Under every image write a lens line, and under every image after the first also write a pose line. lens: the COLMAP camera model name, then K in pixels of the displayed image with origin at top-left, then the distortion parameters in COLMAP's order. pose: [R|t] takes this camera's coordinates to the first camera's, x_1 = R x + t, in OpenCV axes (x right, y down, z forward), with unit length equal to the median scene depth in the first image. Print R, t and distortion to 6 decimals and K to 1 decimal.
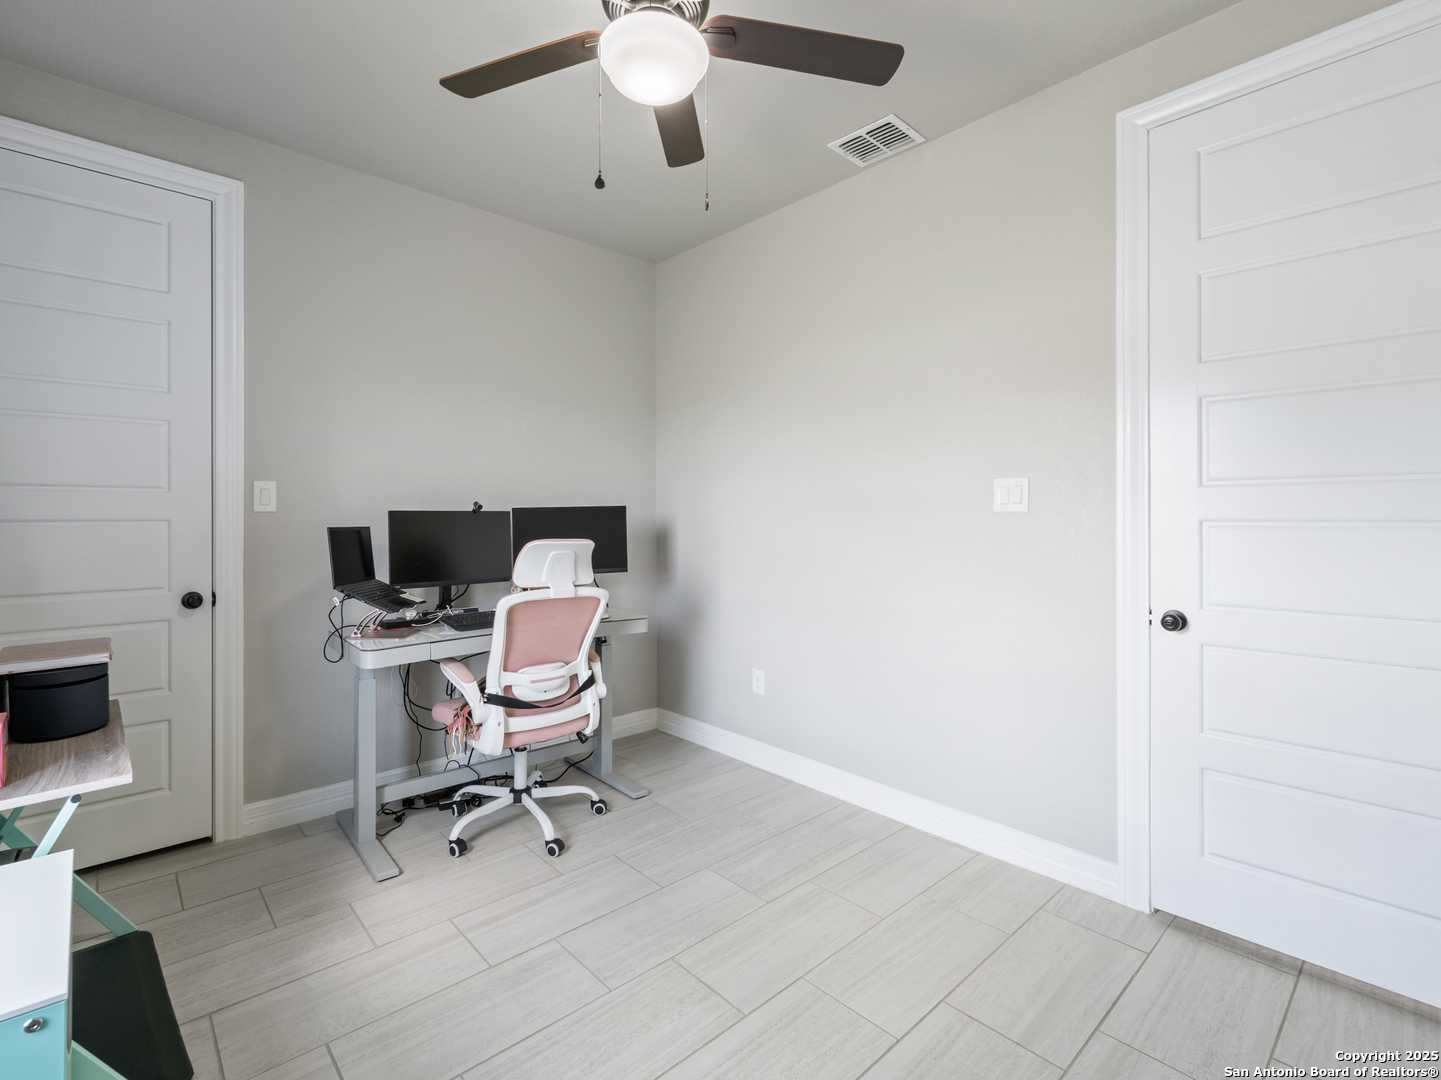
lens RADIAL K [[673.0, 0, 700.5], [0, 673.0, 524.8], [0, 0, 1]] dist [0.004252, -0.002173]
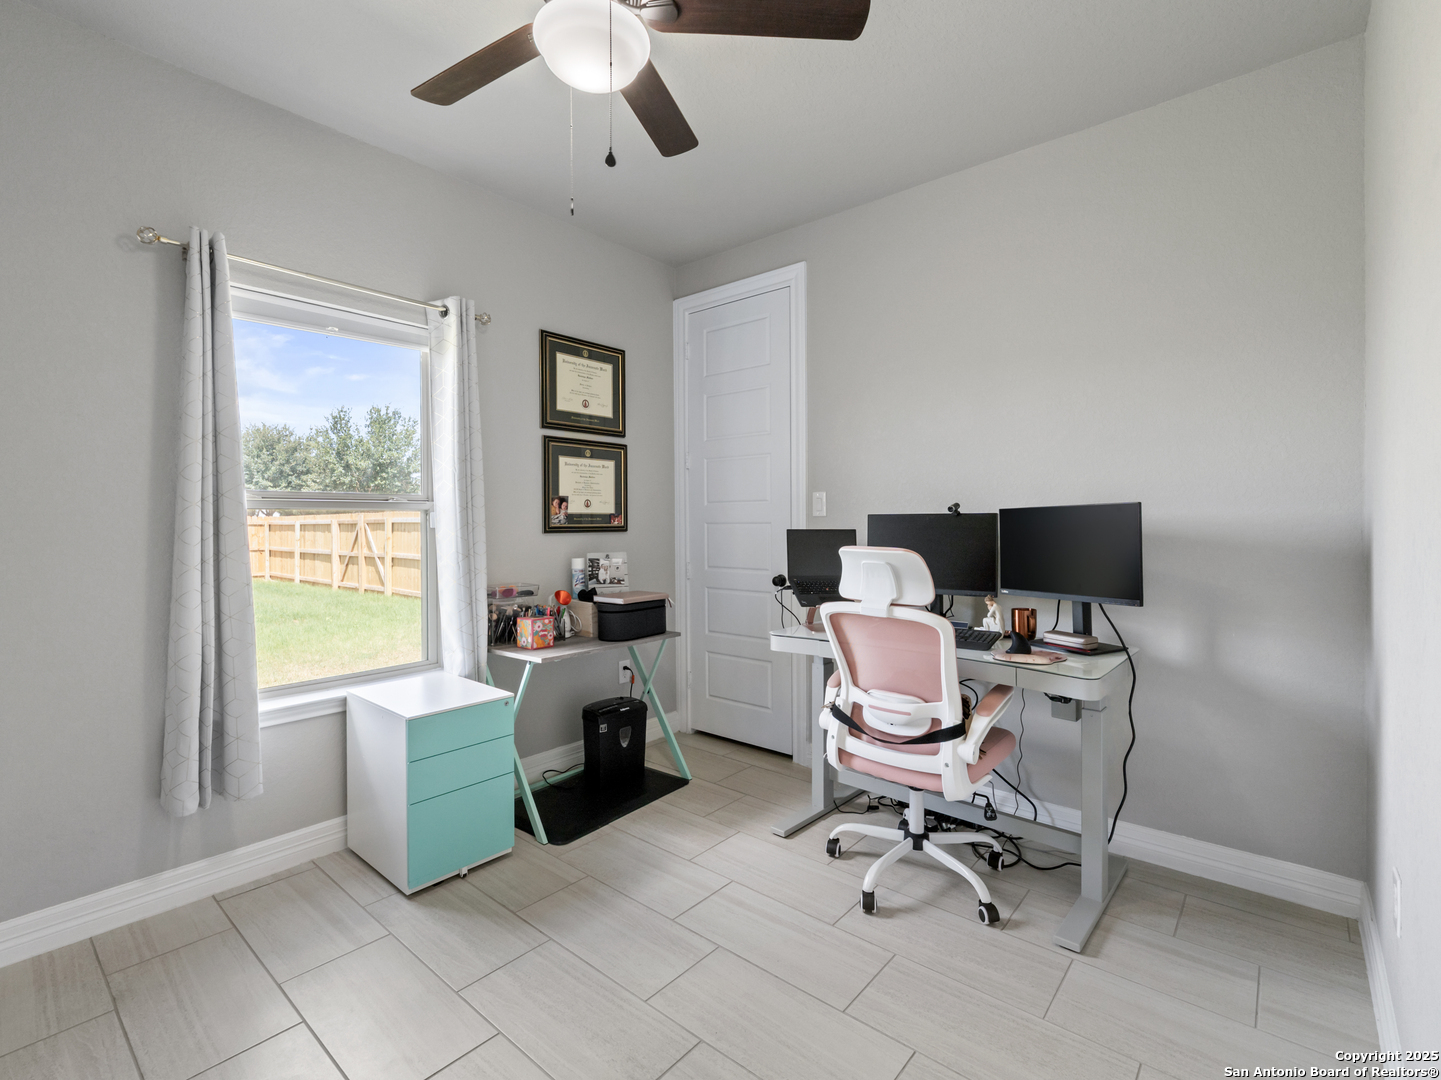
lens RADIAL K [[673.0, 0, 727.5], [0, 673.0, 532.7], [0, 0, 1]] dist [0.004252, -0.002173]
pose [[0.145002, 0.019027, -0.989248, 0.593942], [-0.008721, 0.999801, 0.017952, -0.010289], [0.989393, 0.006024, 0.145139, 0.679285]]
